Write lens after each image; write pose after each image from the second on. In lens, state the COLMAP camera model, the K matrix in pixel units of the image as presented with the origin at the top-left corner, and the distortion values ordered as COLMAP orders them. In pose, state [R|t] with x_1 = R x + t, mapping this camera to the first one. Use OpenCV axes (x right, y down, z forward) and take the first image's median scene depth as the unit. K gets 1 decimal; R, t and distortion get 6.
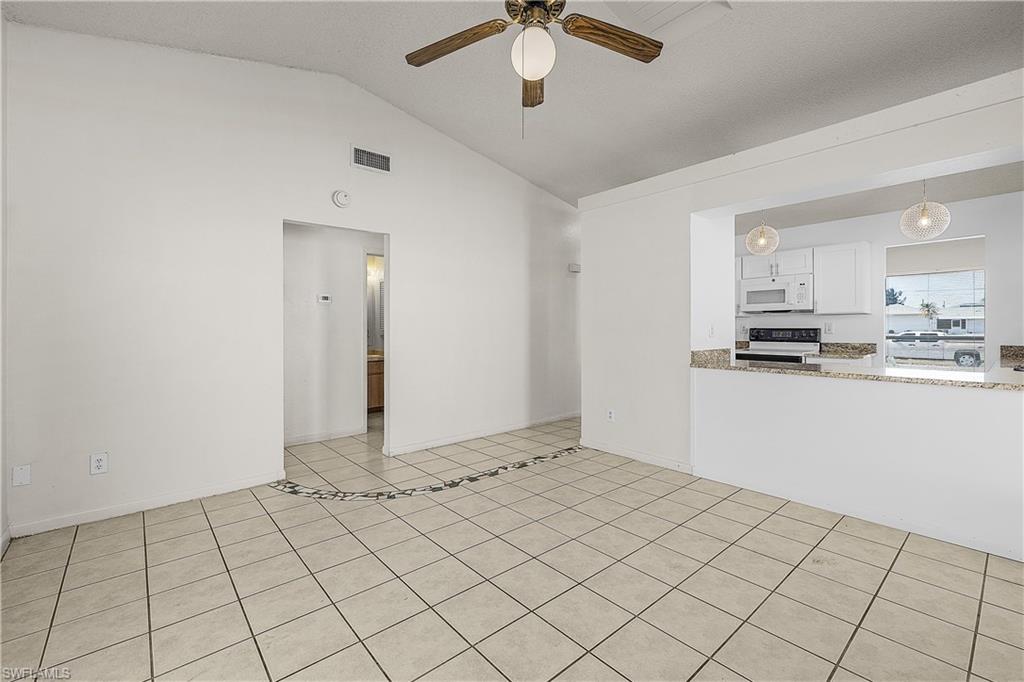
lens RADIAL K [[442.0, 0, 511.1], [0, 442.0, 328.8], [0, 0, 1]] dist [0.002520, 0.000063]
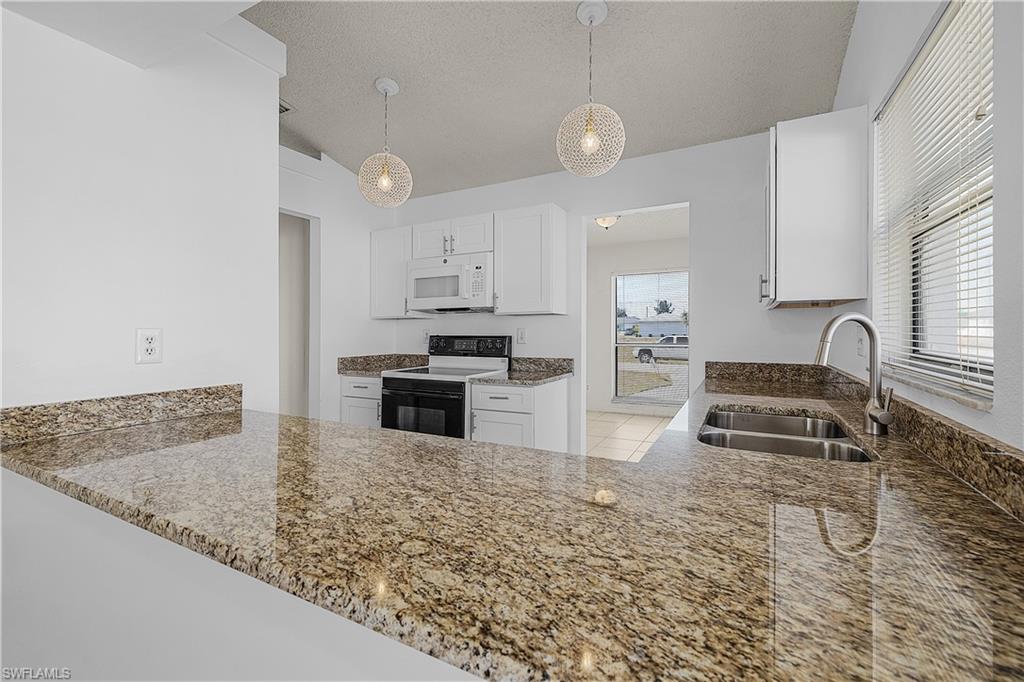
lens RADIAL K [[442.0, 0, 511.1], [0, 442.0, 328.8], [0, 0, 1]] dist [0.002520, 0.000063]
pose [[0.930644, 0.003875, 0.365905, 0.450410], [-0.000667, 0.999960, -0.008895, -0.006137], [-0.365925, 0.008034, 0.930610, 0.371864]]
